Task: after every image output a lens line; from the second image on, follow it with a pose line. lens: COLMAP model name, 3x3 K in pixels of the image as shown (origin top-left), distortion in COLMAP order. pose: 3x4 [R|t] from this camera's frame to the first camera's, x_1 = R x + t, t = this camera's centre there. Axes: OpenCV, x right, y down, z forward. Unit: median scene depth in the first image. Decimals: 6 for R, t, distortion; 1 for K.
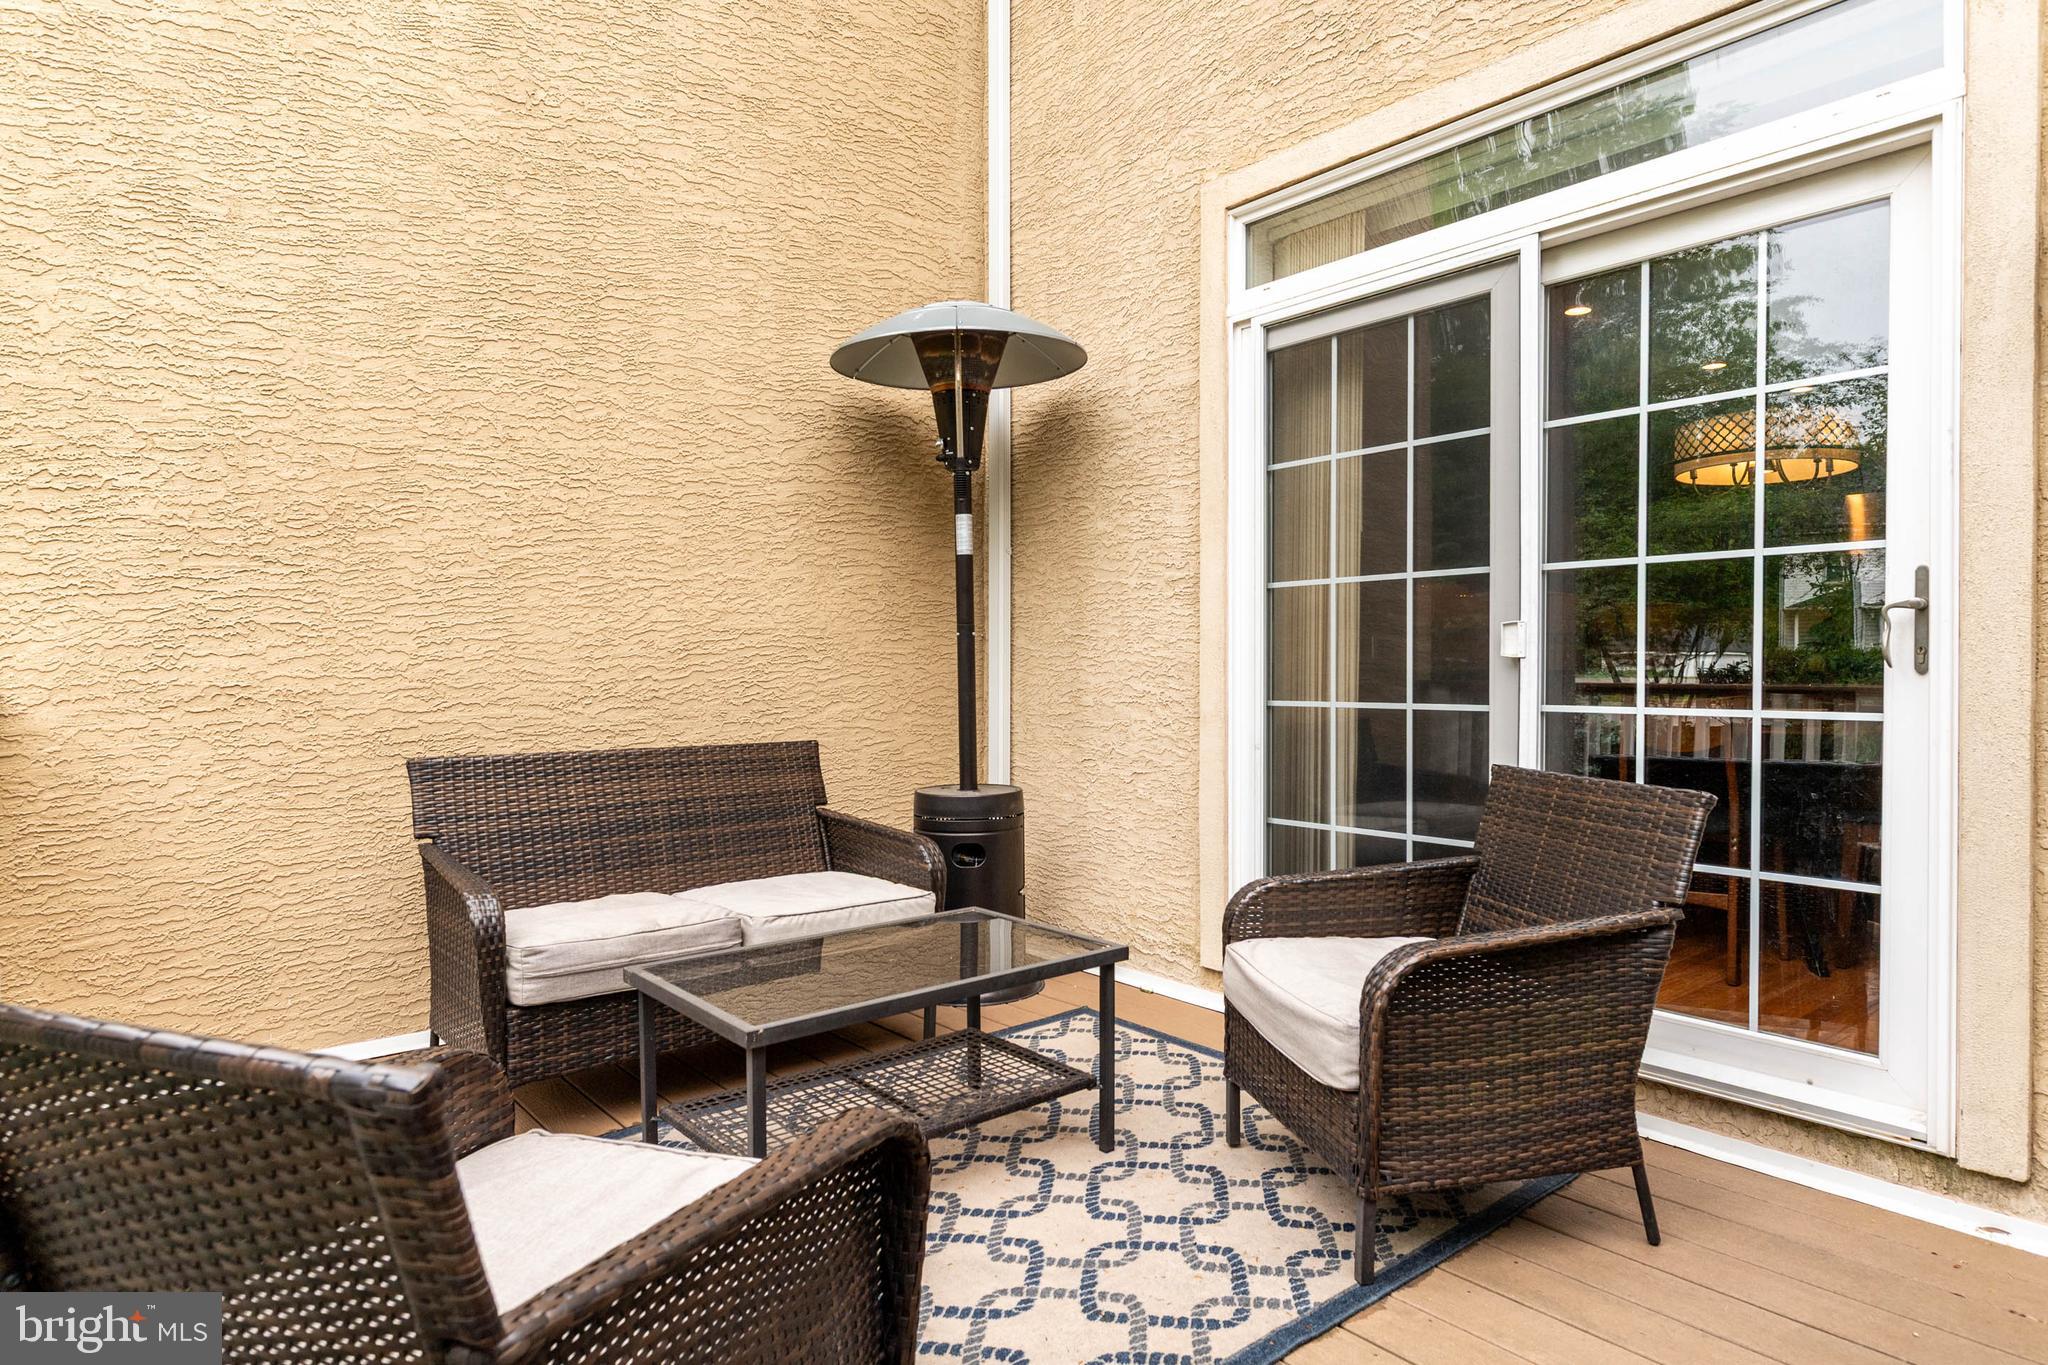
lens RADIAL K [[1179.7, 0, 1024.2], [0, 1179.7, 680.3], [0, 0, 1]] dist [0.001882, -0.002869]
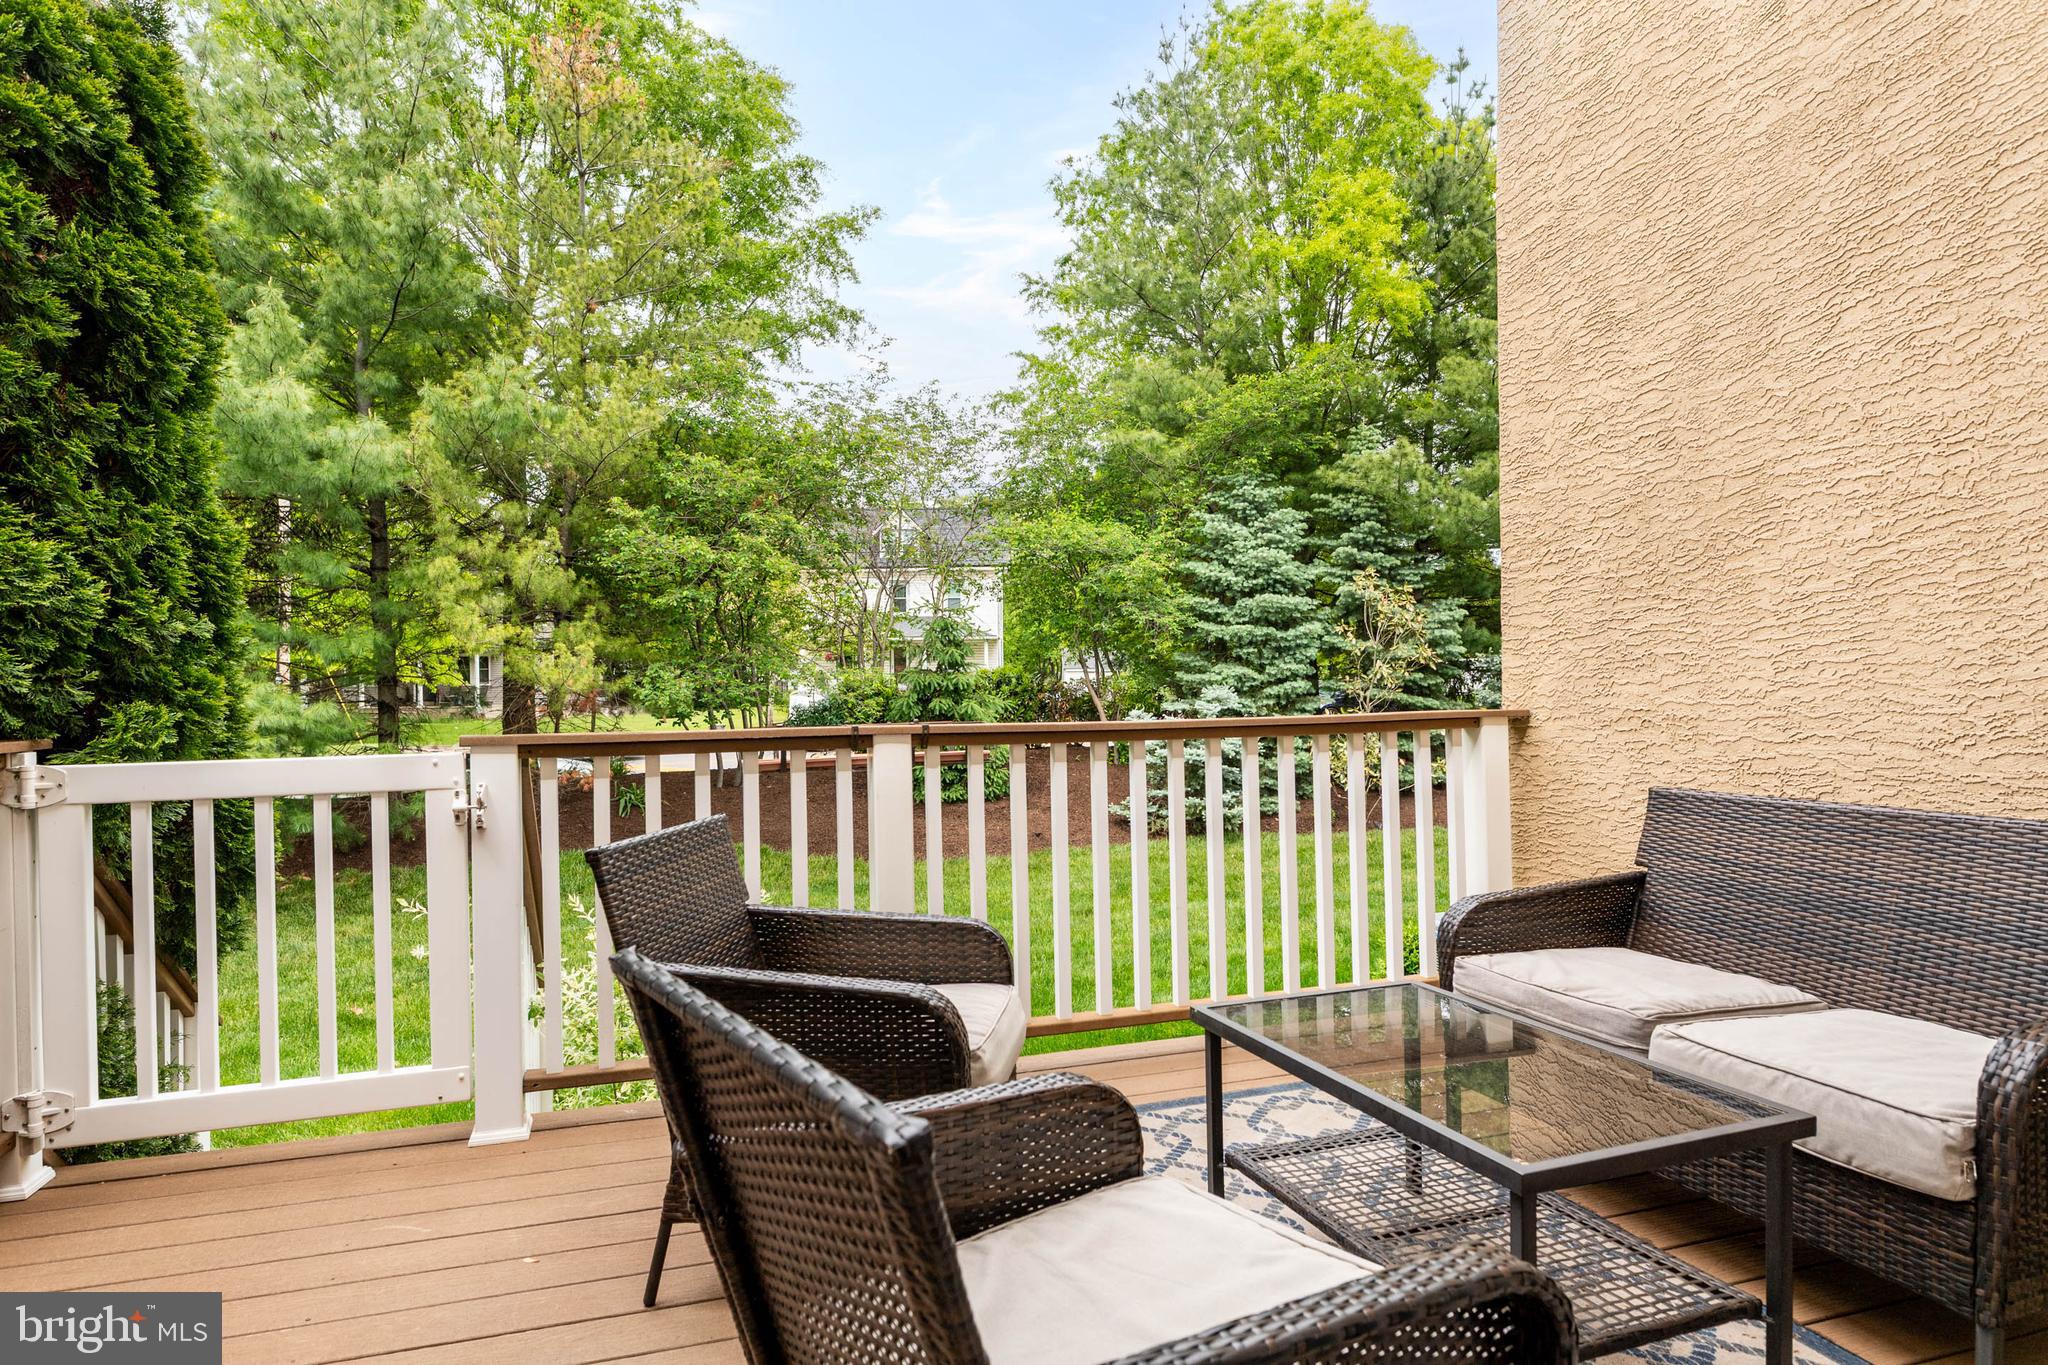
lens RADIAL K [[1179.7, 0, 1023.2], [0, 1179.7, 683.0], [0, 0, 1]] dist [0.001882, -0.002869]
pose [[-0.369548, -0.000095, -0.929212, 0.572801], [-0.002162, 0.999997, 0.000757, -0.019387], [0.929209, 0.002289, -0.369547, 0.790601]]
